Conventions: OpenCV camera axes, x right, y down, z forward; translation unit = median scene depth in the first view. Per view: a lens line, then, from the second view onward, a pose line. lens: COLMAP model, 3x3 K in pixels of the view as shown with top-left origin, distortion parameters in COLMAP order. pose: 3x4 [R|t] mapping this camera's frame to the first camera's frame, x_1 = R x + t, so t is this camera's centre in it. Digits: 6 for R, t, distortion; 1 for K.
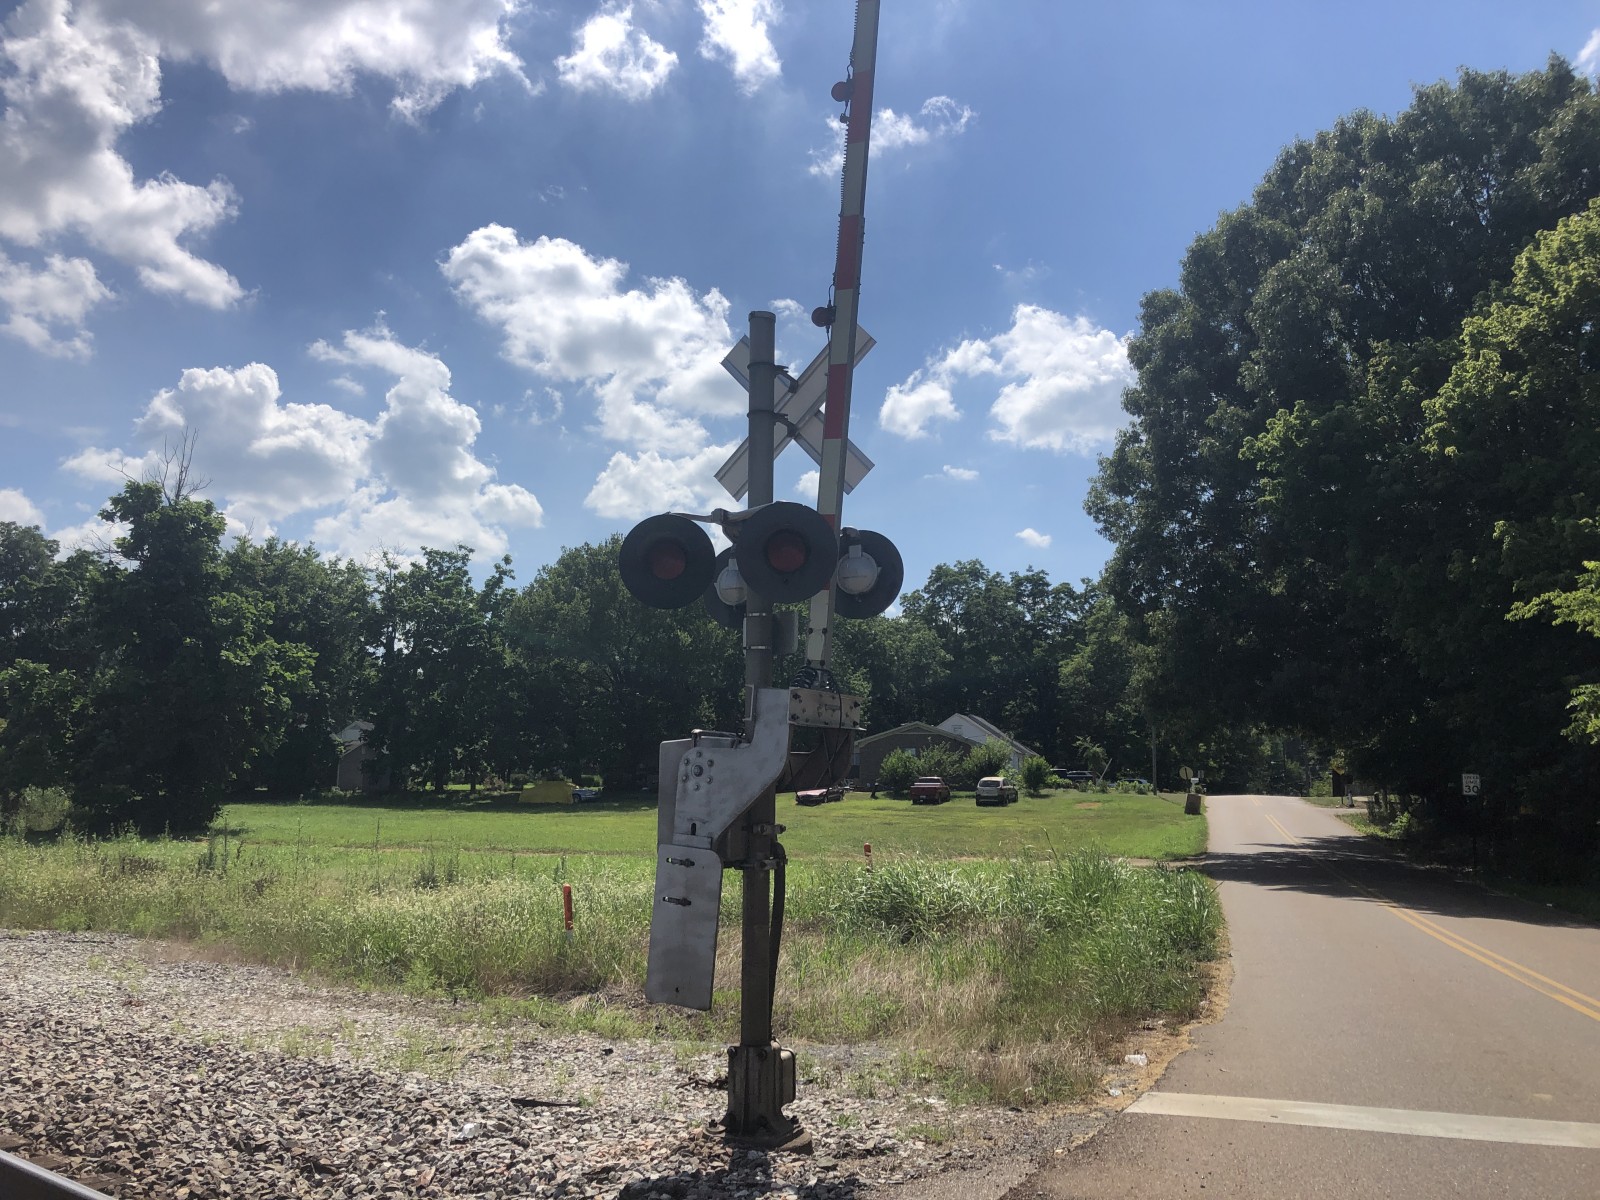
lens RADIAL K [[1332.5, 0, 786.7], [0, 1332.5, 581.6], [0, 0, 1]] dist [0.051648, -0.027064]
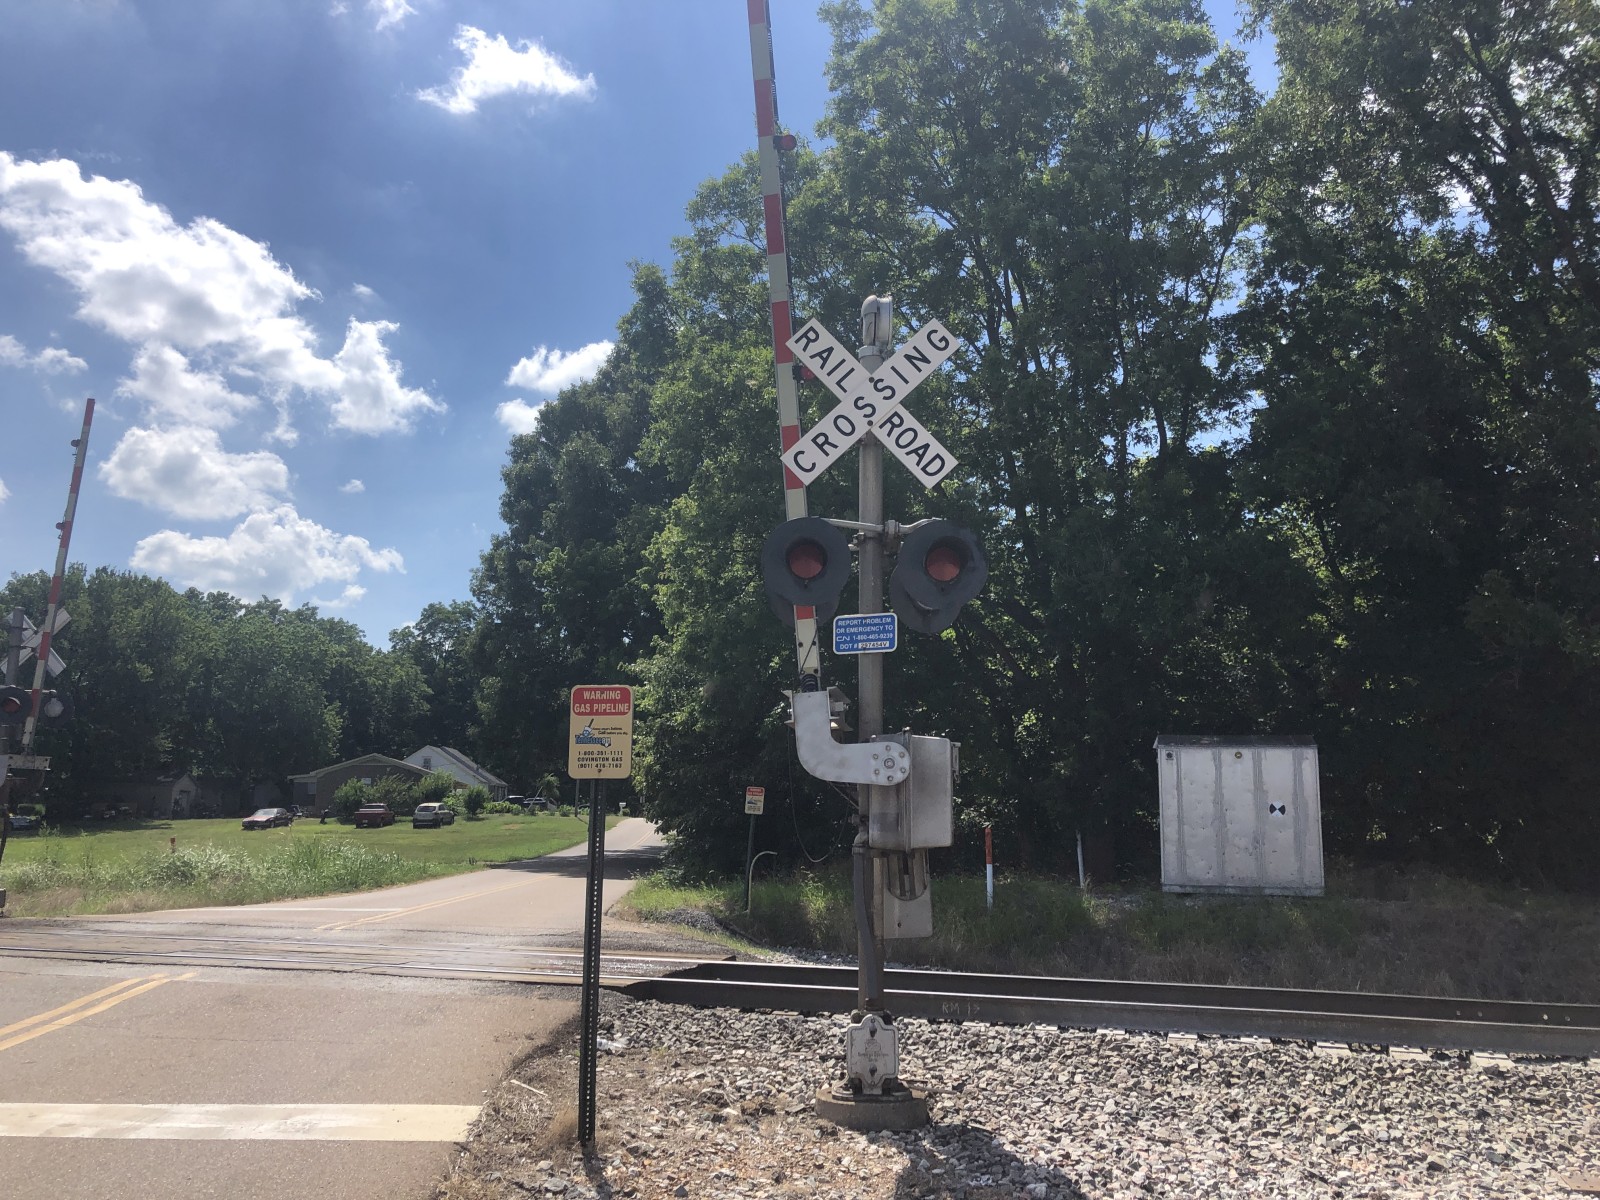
lens RADIAL K [[1332.5, 0, 795.5], [0, 1332.5, 589.5], [0, 0, 1]] dist [0.051648, -0.027064]
pose [[0.938529, 0.055765, 0.340667, 0.043375], [-0.050195, 0.998423, -0.025150, -0.021421], [-0.341532, 0.006505, 0.939848, -0.171778]]
